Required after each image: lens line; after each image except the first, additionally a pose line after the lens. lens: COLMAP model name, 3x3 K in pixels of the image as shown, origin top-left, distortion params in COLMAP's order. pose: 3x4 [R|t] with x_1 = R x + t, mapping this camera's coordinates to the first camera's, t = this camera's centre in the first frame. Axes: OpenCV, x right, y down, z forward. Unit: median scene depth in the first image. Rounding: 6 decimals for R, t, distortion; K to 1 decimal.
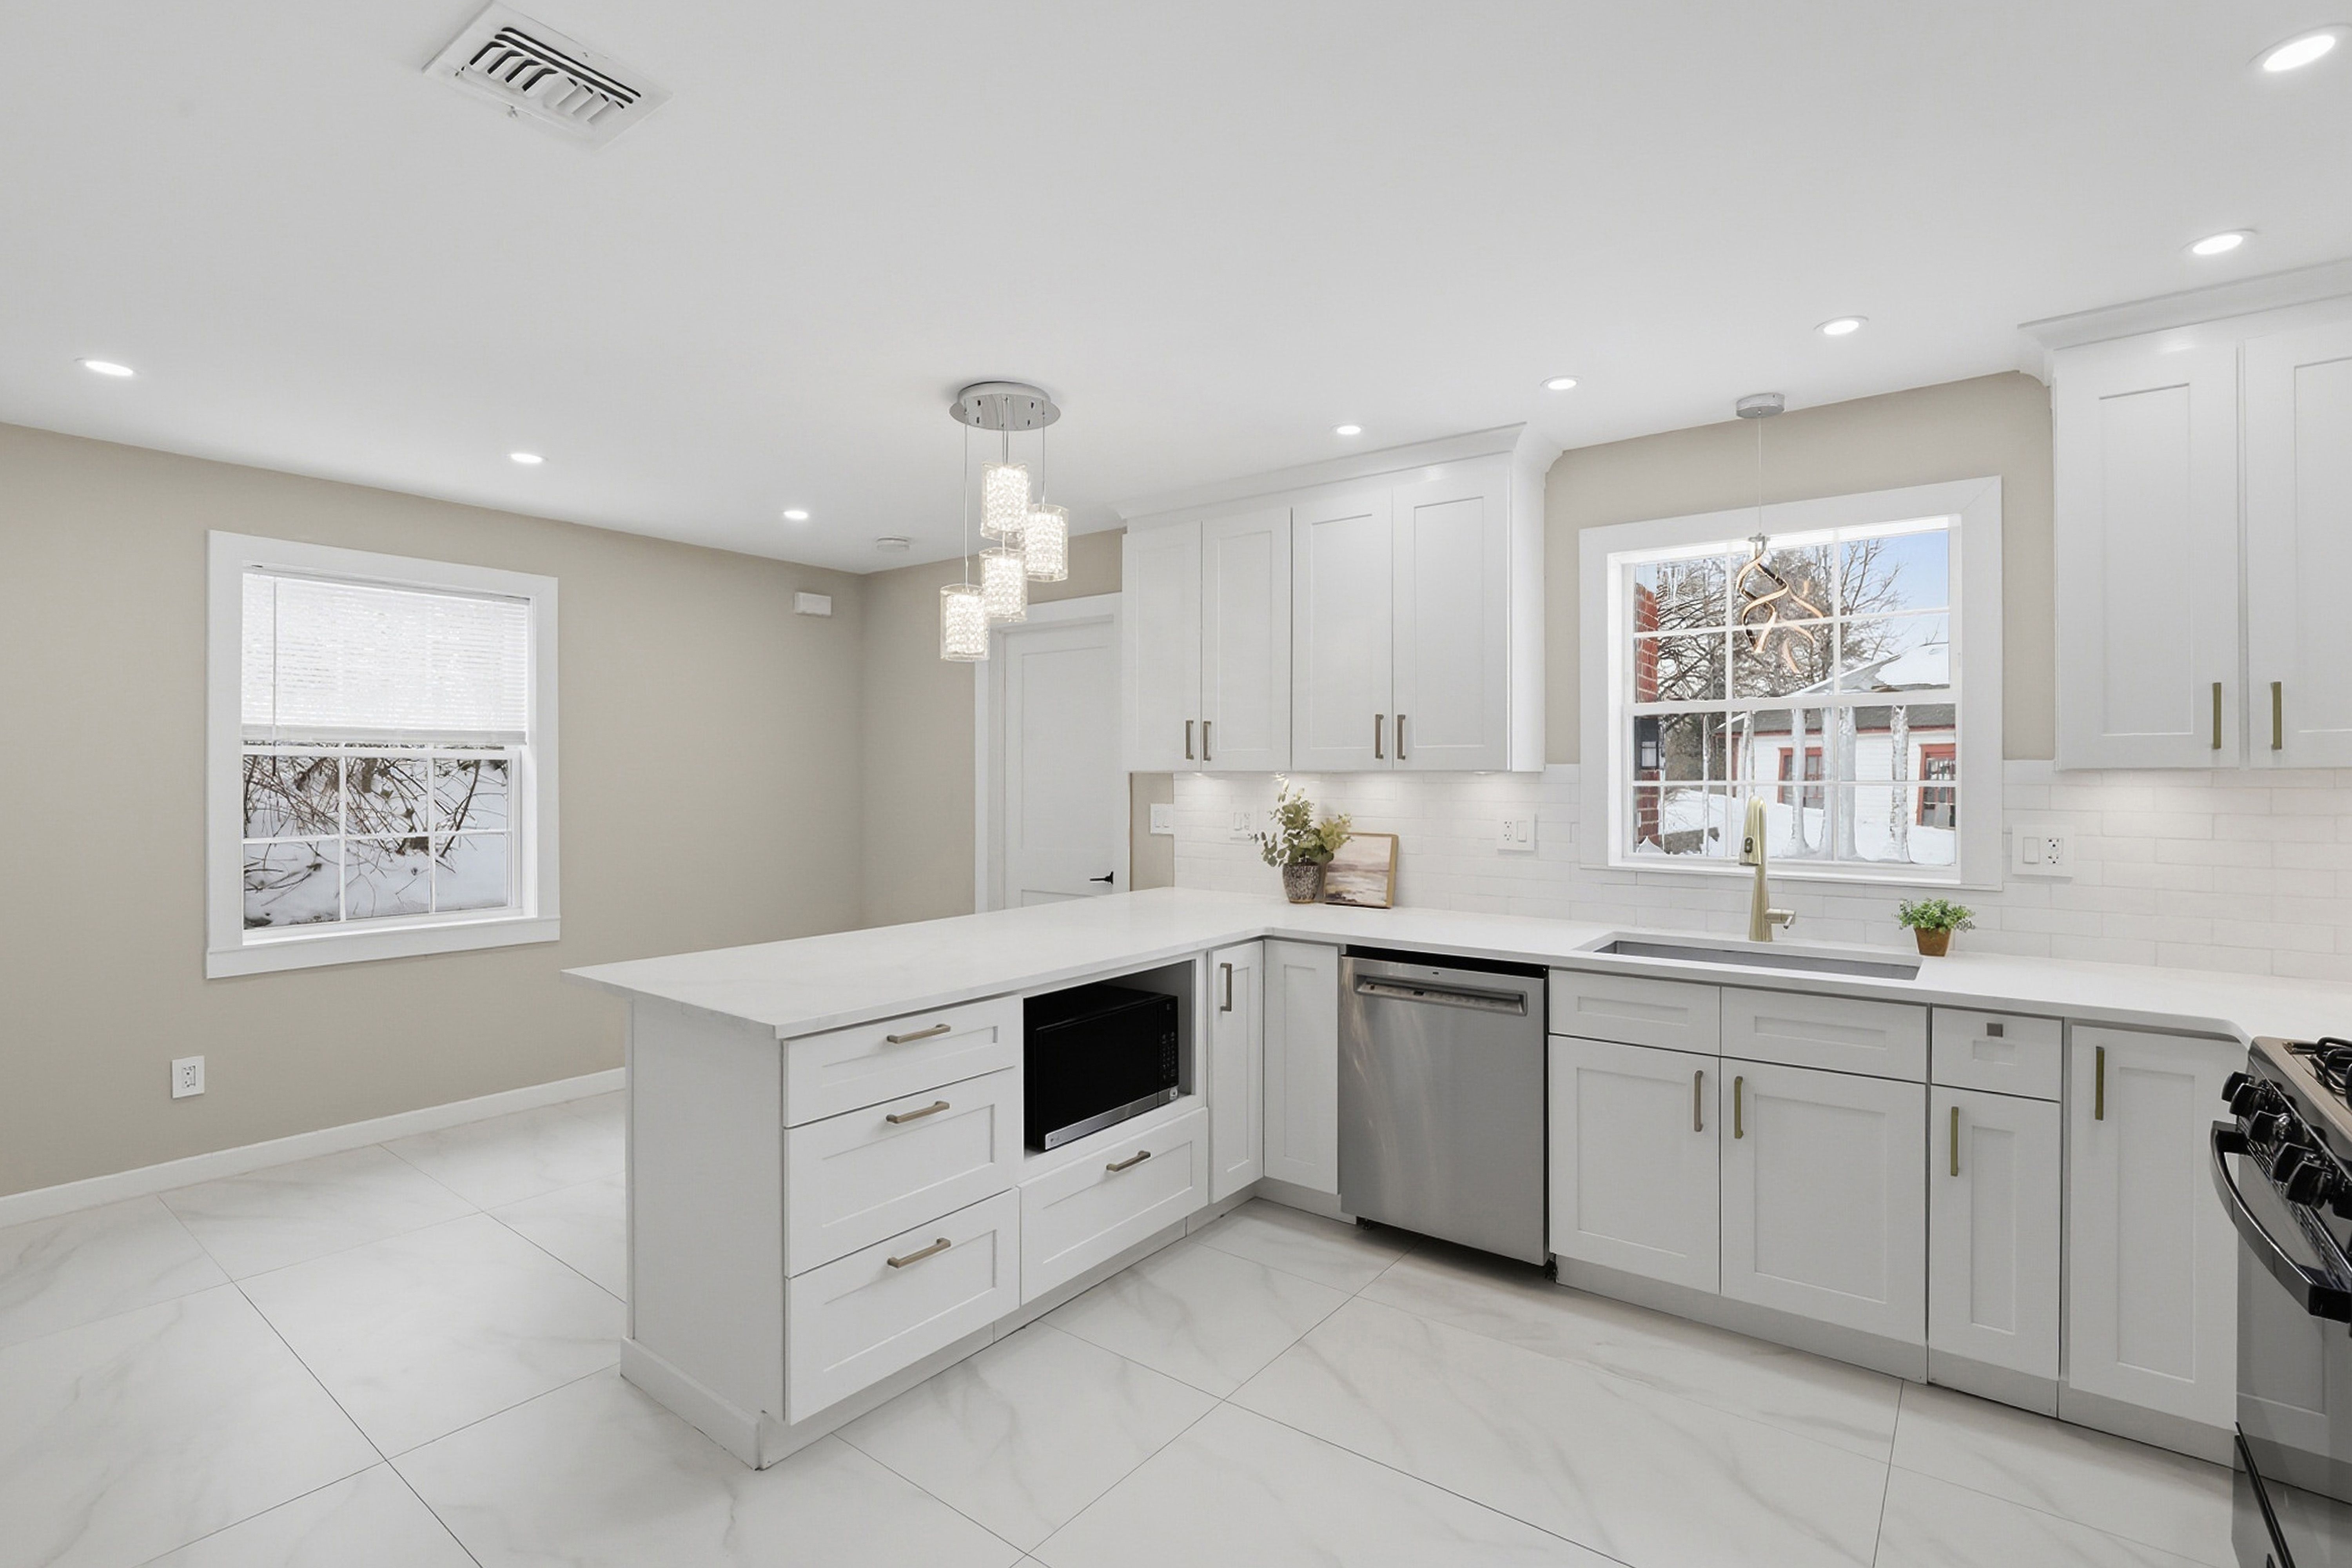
lens RADIAL K [[1073.1, 0, 1189.5], [0, 1073.1, 777.9], [0, 0, 1]] dist [-0.013324, -0.000116]
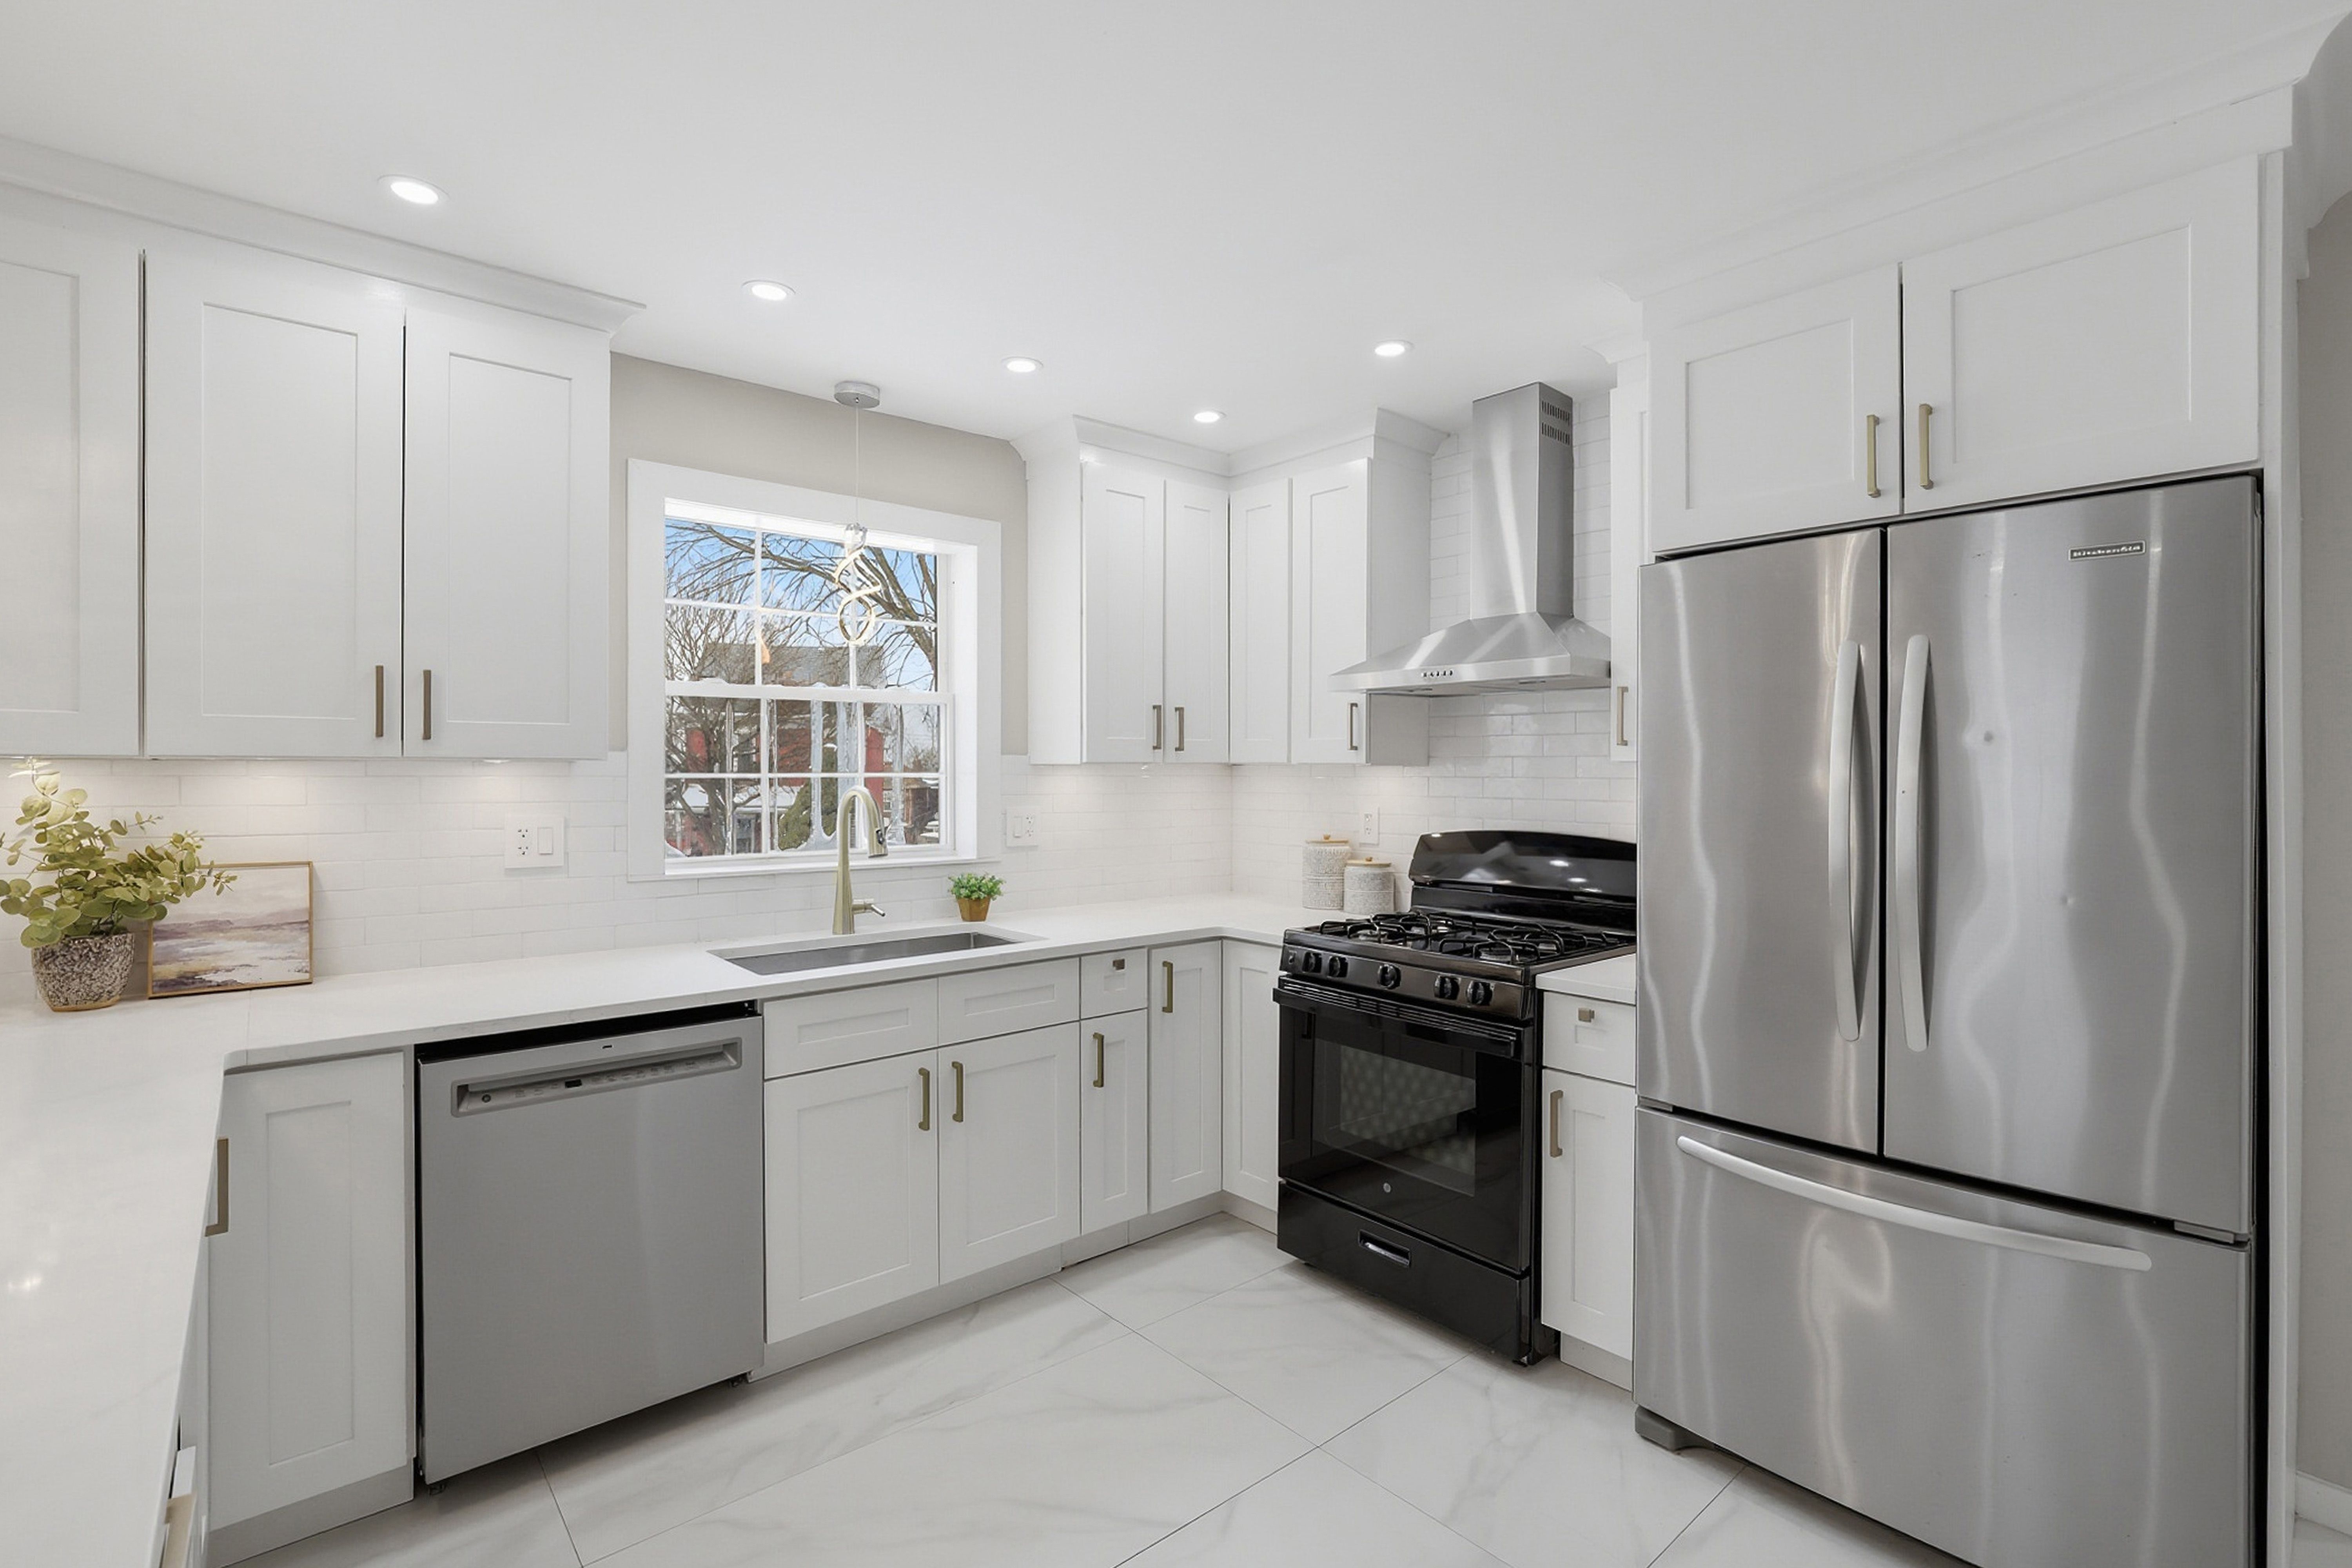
lens RADIAL K [[1082.7, 0, 1185.4], [0, 1082.7, 779.4], [0, 0, 1]] dist [-0.002398, -0.000357]
pose [[0.215270, -0.008729, 0.976516, -0.375942], [-0.000859, 0.999958, 0.009128, -0.000117], [-0.976554, -0.002804, 0.215253, 0.471705]]
